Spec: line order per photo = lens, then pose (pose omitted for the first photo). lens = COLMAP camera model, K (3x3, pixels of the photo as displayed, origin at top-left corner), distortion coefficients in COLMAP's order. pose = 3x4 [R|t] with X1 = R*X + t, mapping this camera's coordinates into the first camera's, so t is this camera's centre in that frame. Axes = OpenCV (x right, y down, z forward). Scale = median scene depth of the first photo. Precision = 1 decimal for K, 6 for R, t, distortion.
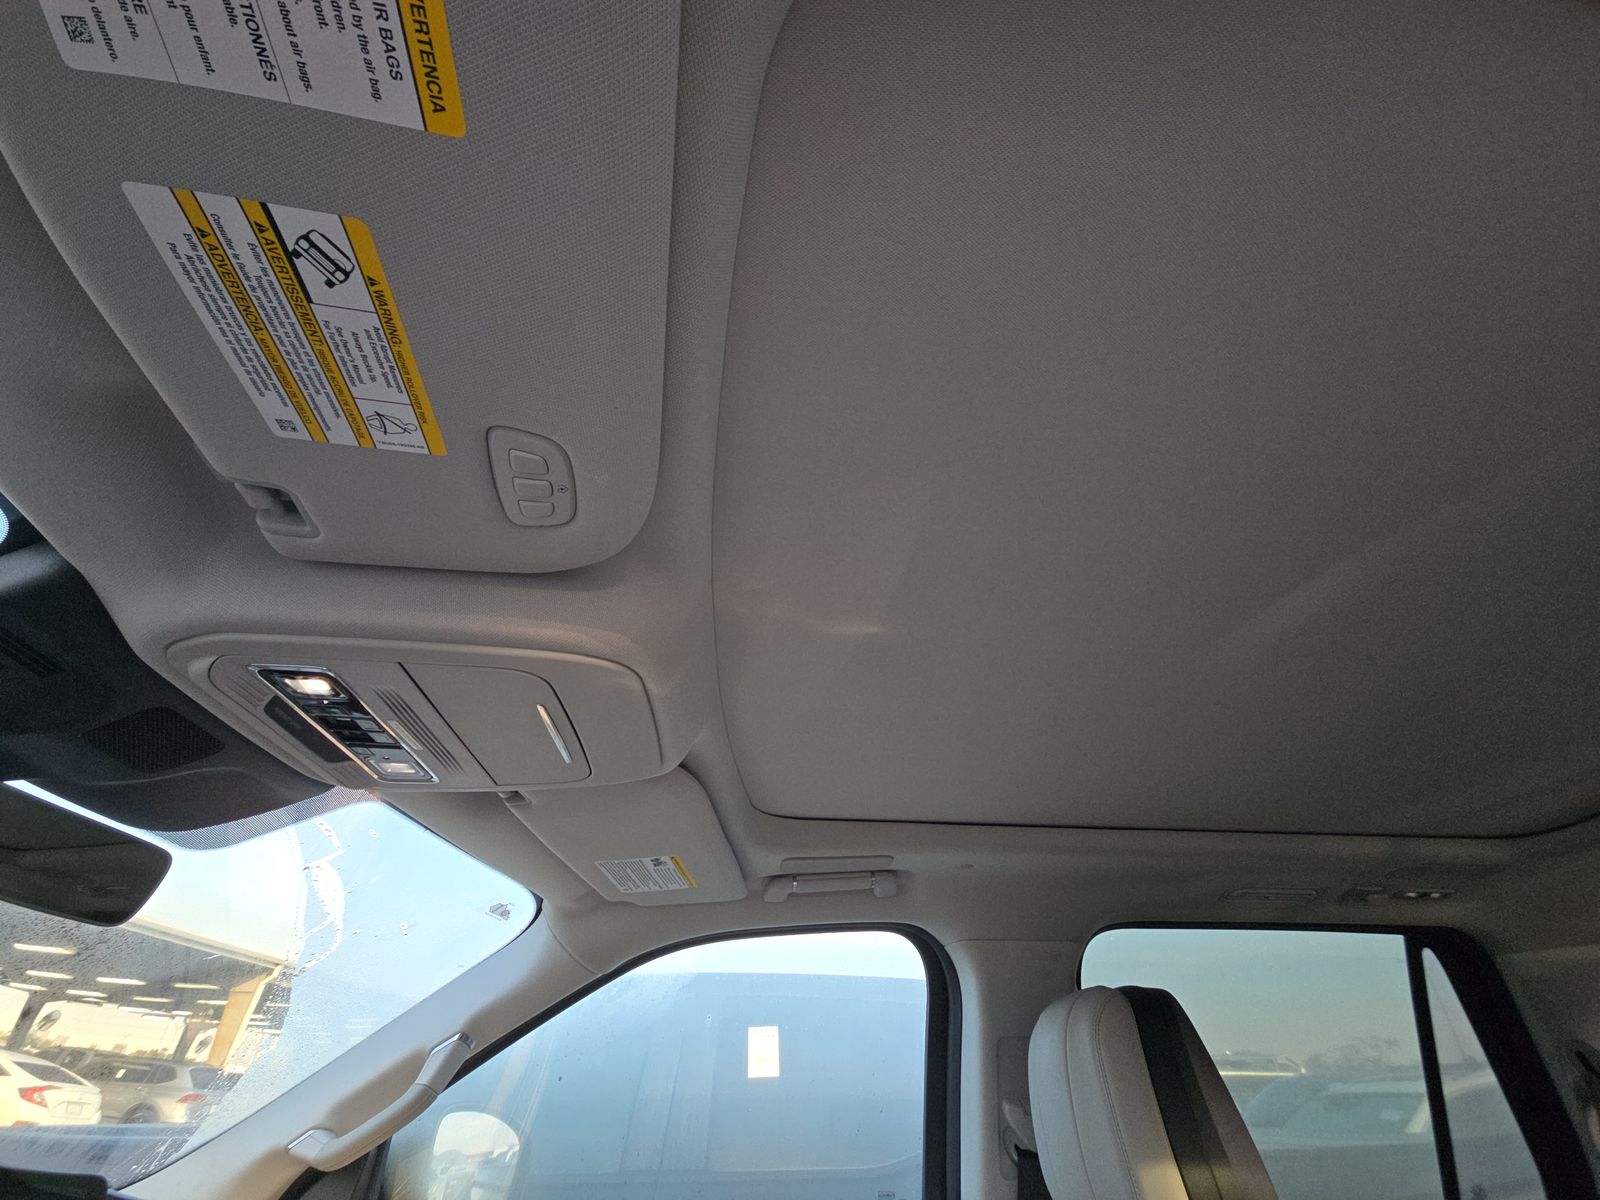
lens RADIAL K [[658.1, 0, 792.7], [0, 658.1, 591.0], [0, 0, 1]] dist [0.039130, -0.026813]
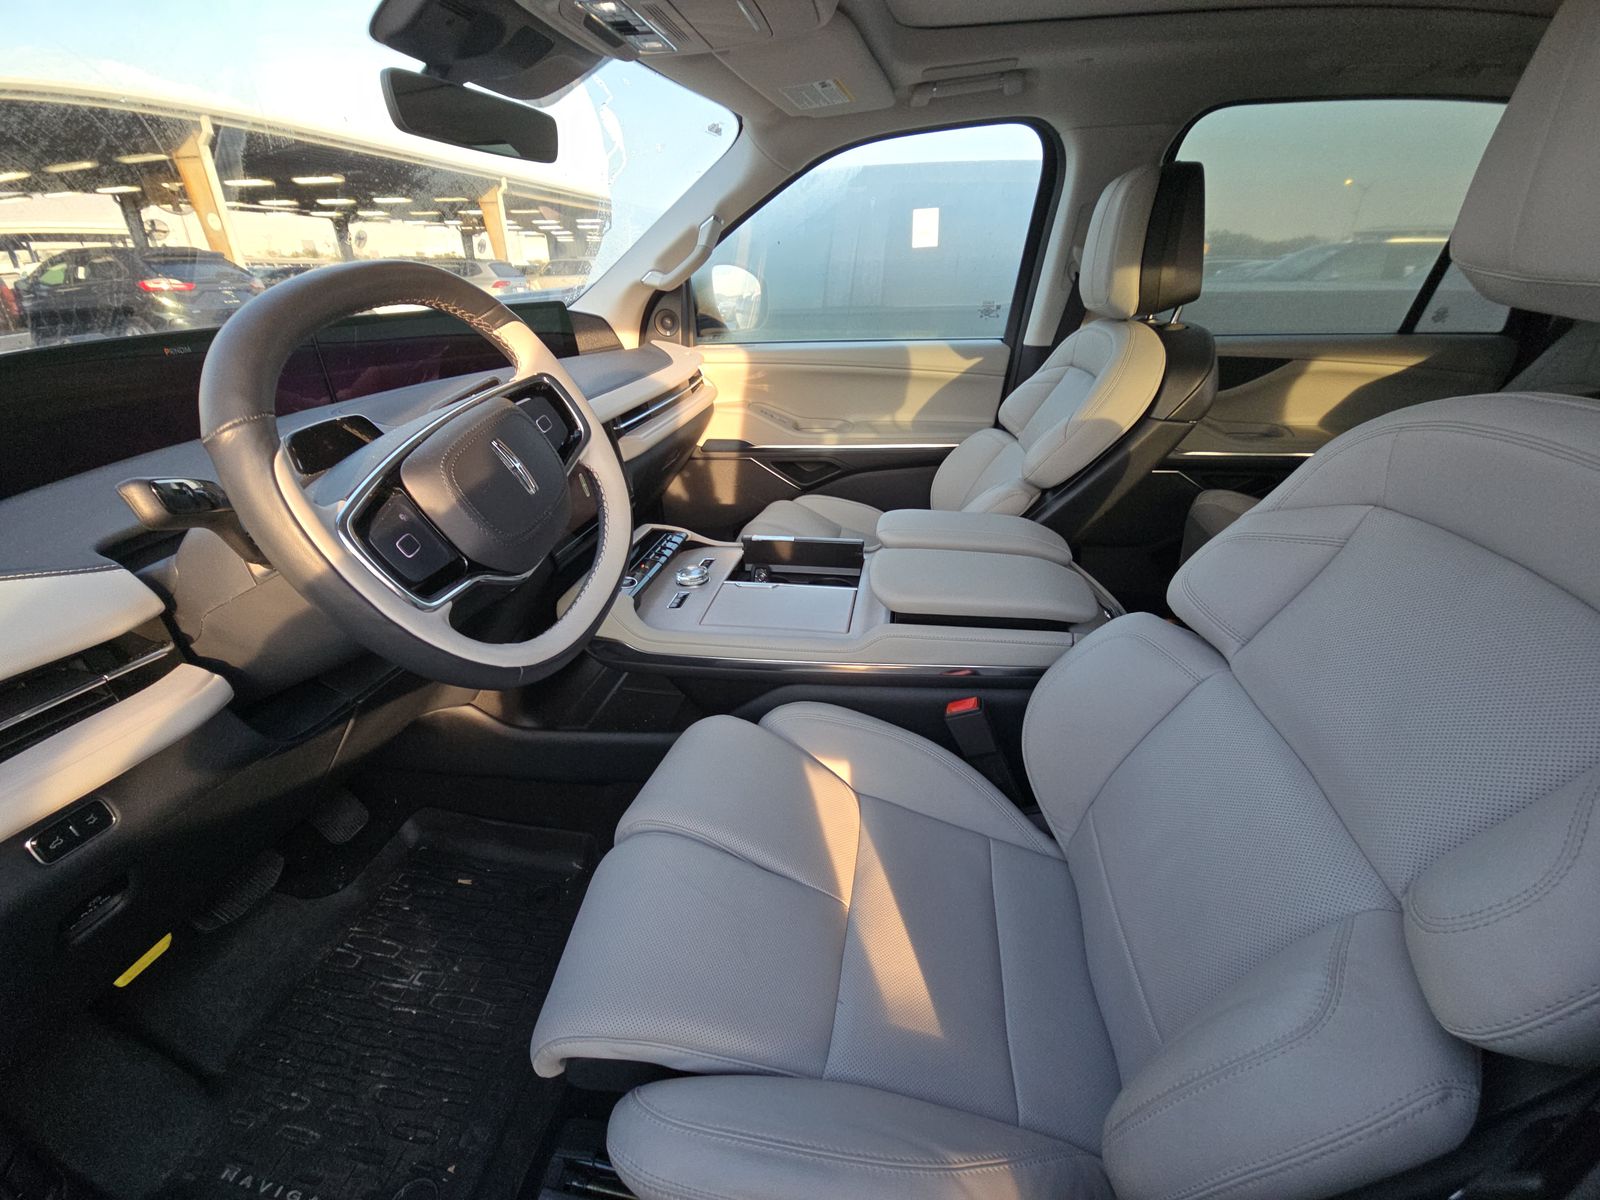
lens RADIAL K [[658.1, 0, 792.7], [0, 658.1, 591.0], [0, 0, 1]] dist [0.039130, -0.026813]
pose [[0.972278, 0.082333, -0.218852, 0.093470], [0.156441, 0.466576, 0.870536, -0.243659], [0.173785, -0.880641, 0.440761, -0.411427]]
